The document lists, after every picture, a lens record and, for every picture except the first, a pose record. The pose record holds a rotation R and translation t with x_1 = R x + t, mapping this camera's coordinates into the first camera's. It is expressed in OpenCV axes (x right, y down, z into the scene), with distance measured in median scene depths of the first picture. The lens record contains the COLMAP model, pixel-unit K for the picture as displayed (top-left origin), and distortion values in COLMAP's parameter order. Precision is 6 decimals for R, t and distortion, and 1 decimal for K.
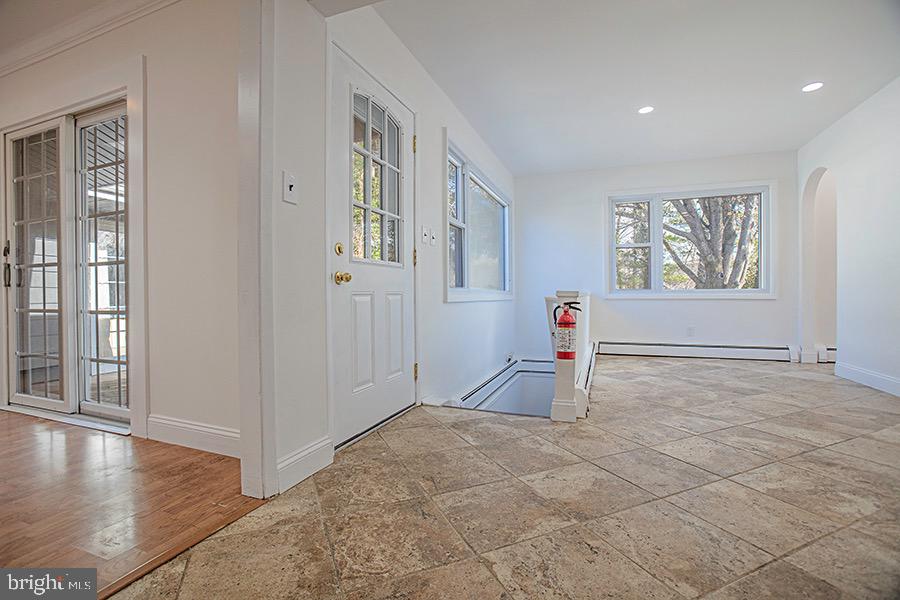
lens RADIAL K [[410.0, 0, 452.3], [0, 410.0, 300.3], [0, 0, 1]] dist [-0.077886, 0.032331]
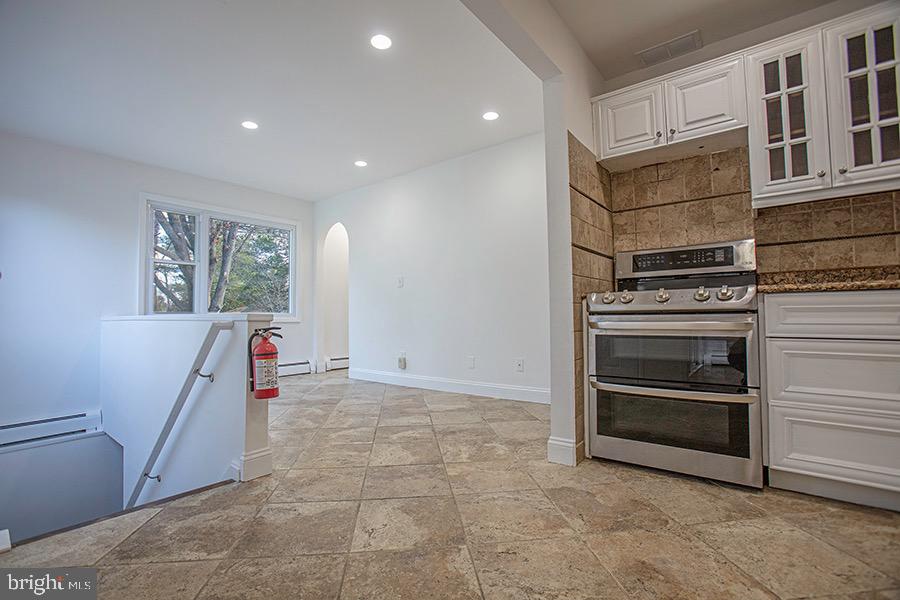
lens RADIAL K [[406.2, 0, 442.2], [0, 406.2, 299.6], [0, 0, 1]] dist [-0.063737, 0.021302]
pose [[0.309791, 0.038128, 0.950040, -0.434271], [0.022627, 0.998617, -0.047456, -0.006410], [-0.950535, 0.036198, 0.308500, 0.473847]]
